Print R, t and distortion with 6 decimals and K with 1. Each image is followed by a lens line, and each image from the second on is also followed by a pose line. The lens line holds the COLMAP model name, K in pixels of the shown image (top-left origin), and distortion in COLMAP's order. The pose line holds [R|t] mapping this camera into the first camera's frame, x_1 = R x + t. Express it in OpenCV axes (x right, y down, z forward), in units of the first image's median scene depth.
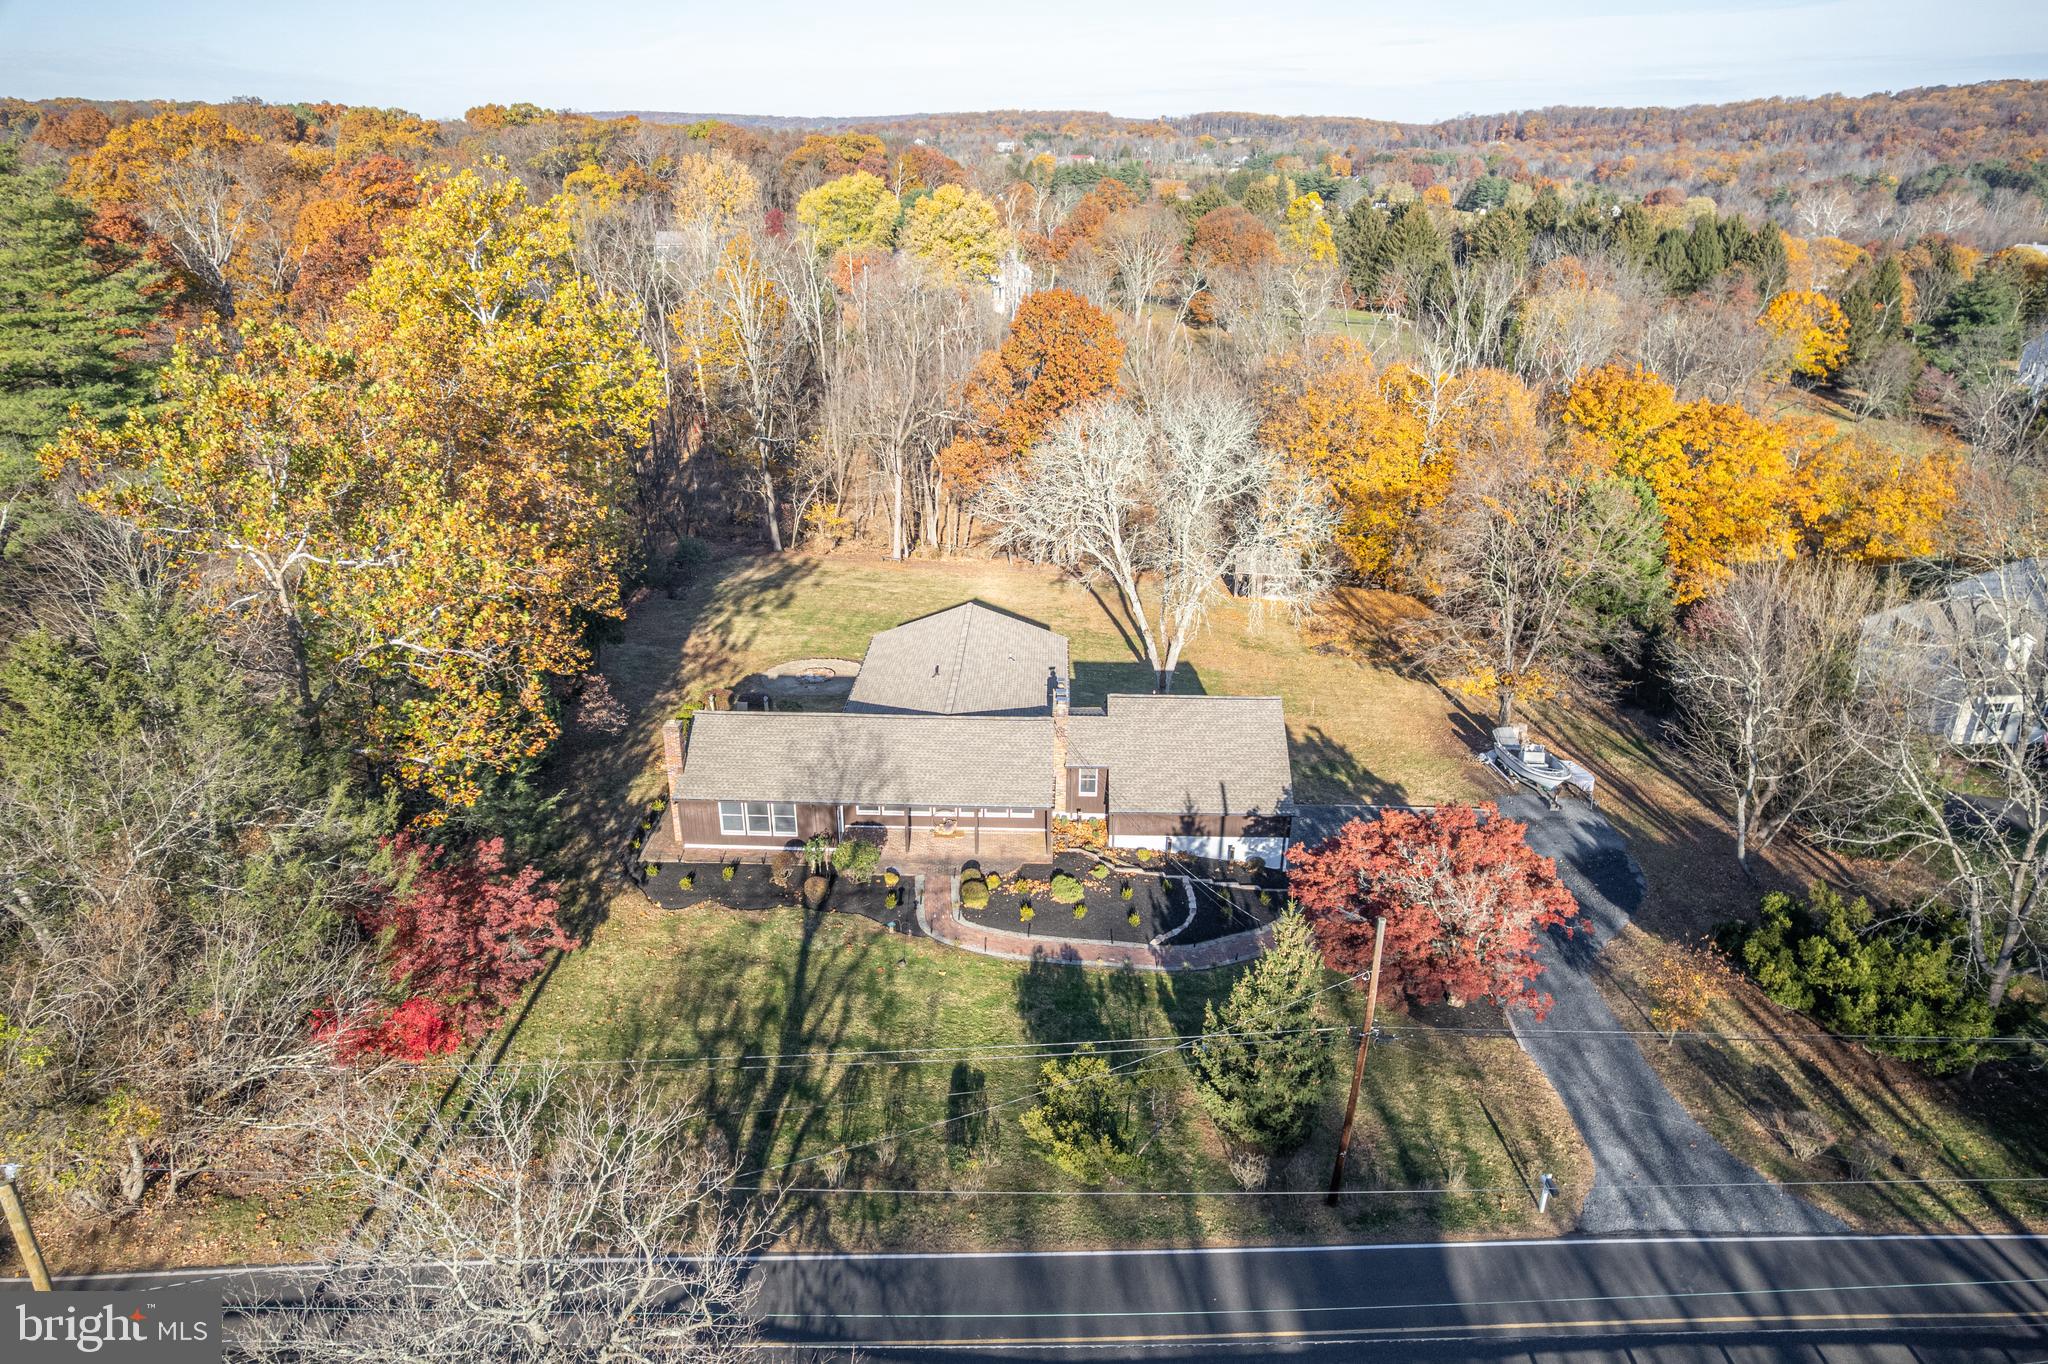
lens RADIAL K [[1292.8, 0, 1057.5], [0, 1292.8, 682.2], [0, 0, 1]] dist [-0.034397, 0.023245]
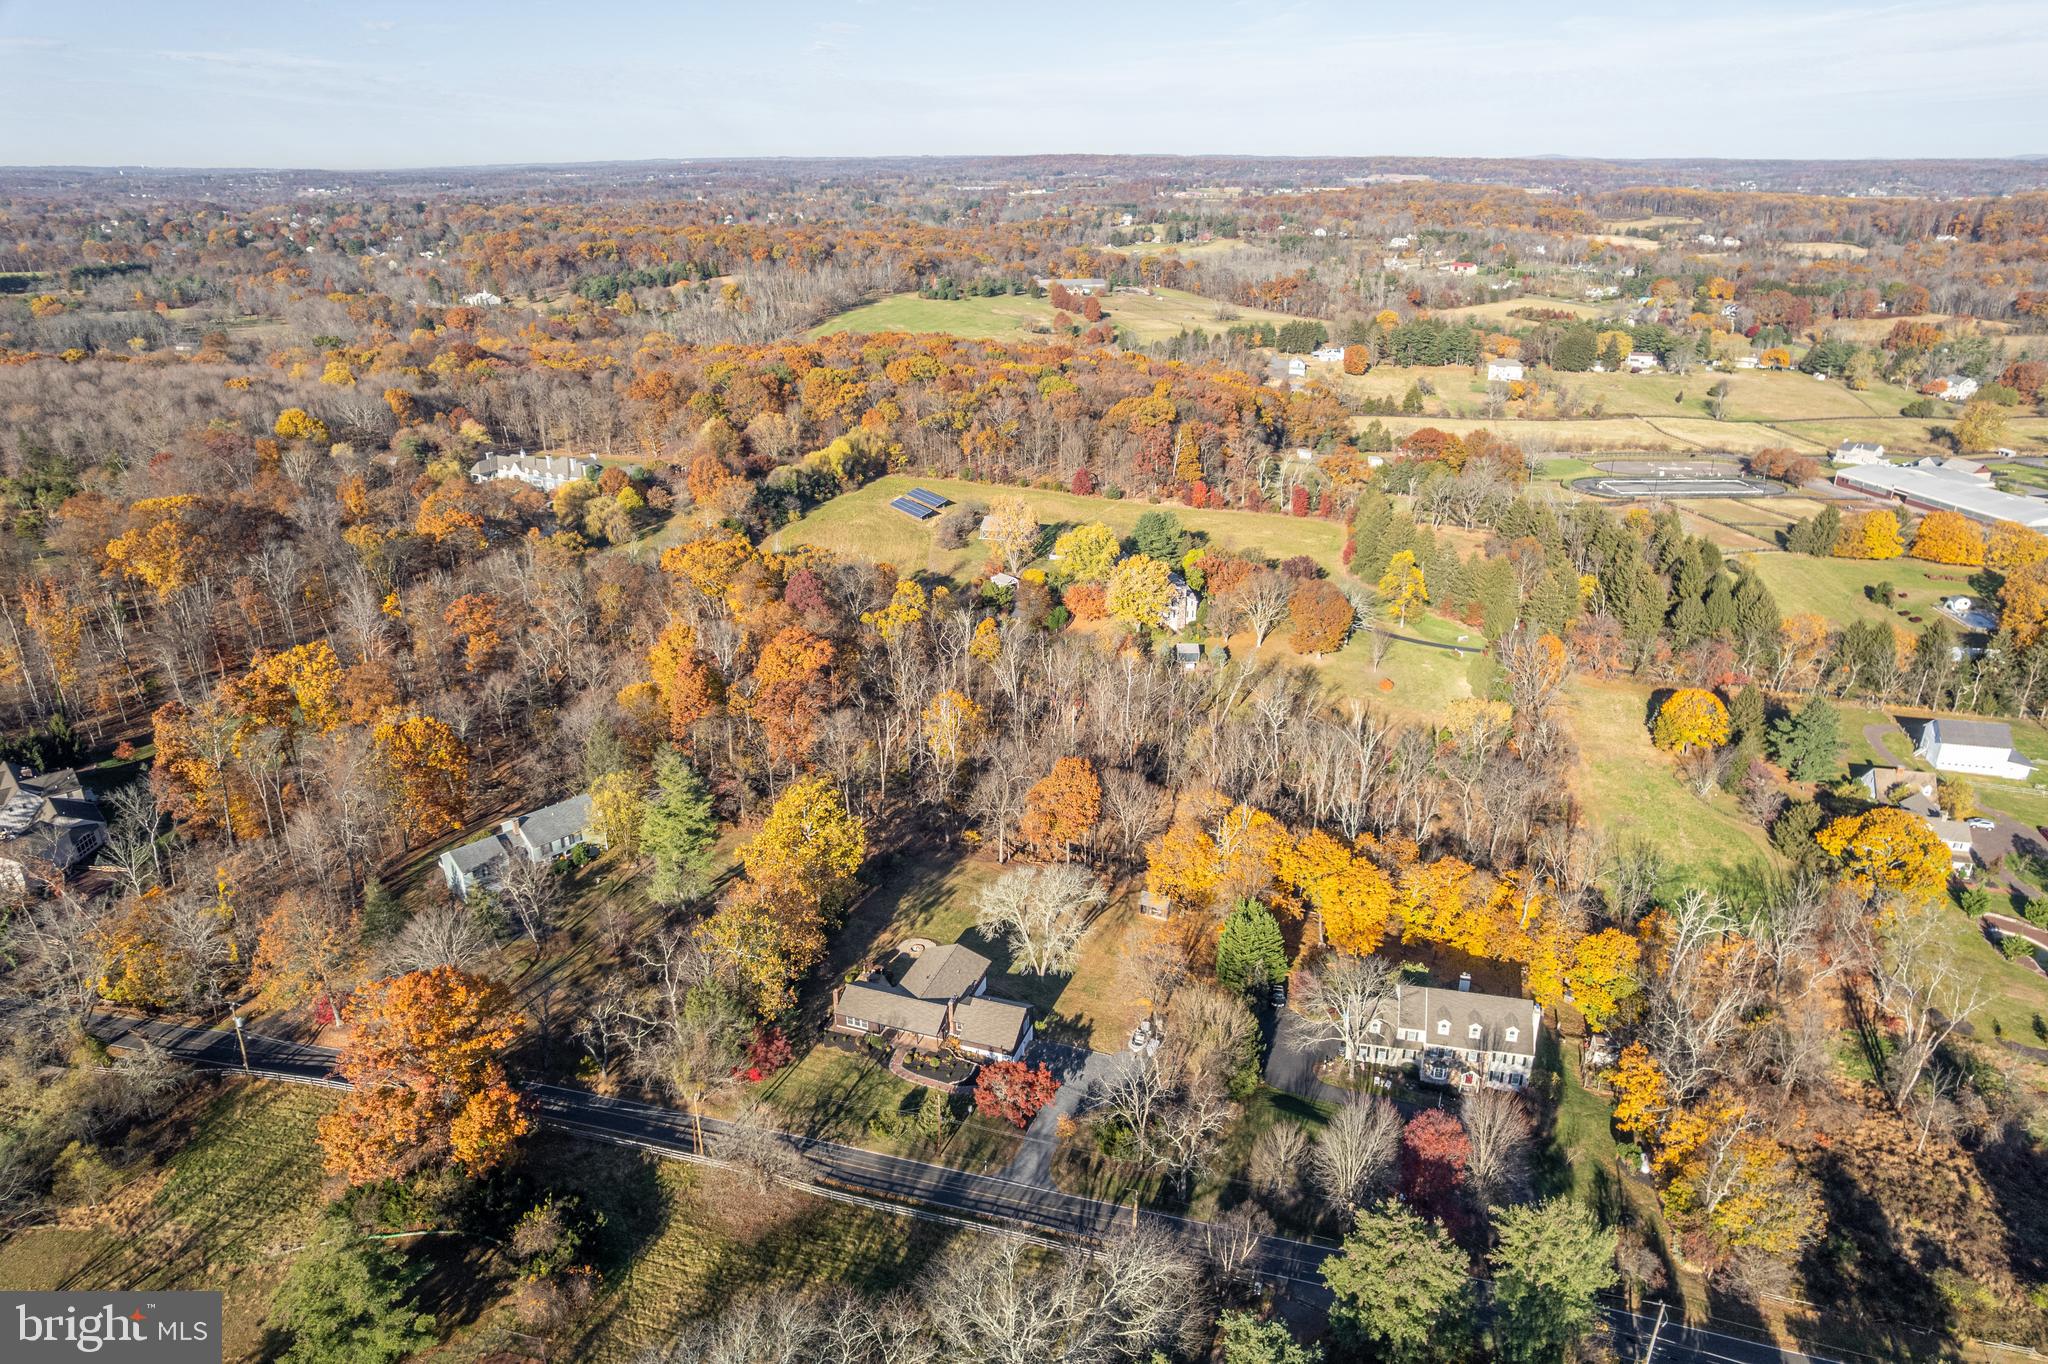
lens RADIAL K [[1292.8, 0, 1057.5], [0, 1292.8, 682.2], [0, 0, 1]] dist [-0.034397, 0.023245]
pose [[0.950741, 0.059316, -0.304259, 1.279958], [-0.085233, 0.993712, -0.072607, -0.607719], [0.298039, 0.094963, 0.949818, -2.198091]]
